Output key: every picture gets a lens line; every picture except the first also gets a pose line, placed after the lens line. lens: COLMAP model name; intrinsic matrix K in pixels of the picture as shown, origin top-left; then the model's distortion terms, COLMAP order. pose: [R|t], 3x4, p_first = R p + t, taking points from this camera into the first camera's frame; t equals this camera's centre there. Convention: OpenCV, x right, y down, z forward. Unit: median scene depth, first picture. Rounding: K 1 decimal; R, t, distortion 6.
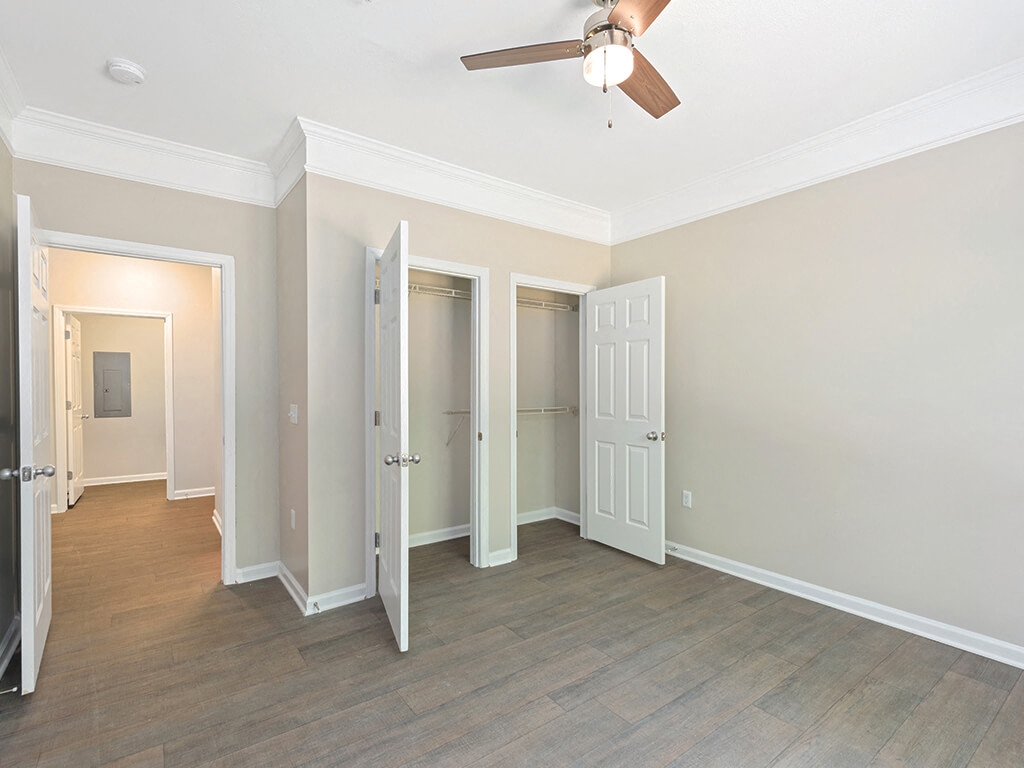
lens RADIAL K [[497.9, 0, 508.9], [0, 497.9, 382.7], [0, 0, 1]] dist [-0.001549, -0.000616]
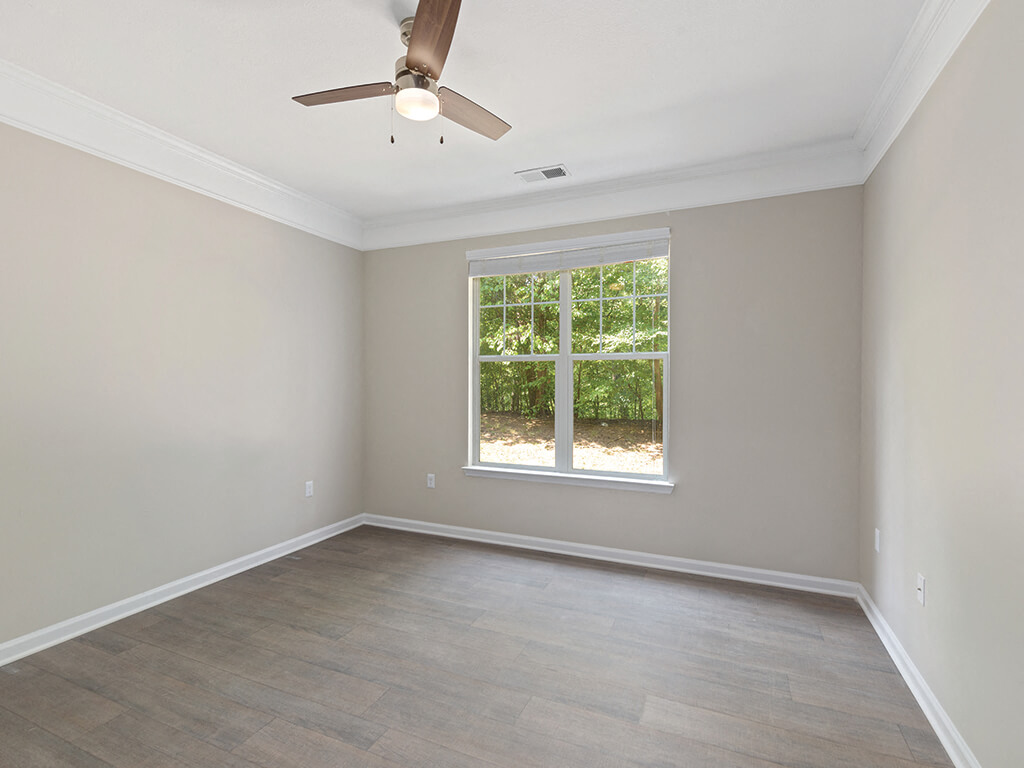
lens RADIAL K [[497.9, 0, 508.1], [0, 497.9, 387.0], [0, 0, 1]] dist [-0.001549, -0.000616]
pose [[-0.505047, -0.009311, 0.863041, -0.649717], [-0.003666, 0.999956, 0.008643, 0.002121], [-0.863084, 0.001201, -0.505059, 1.030615]]
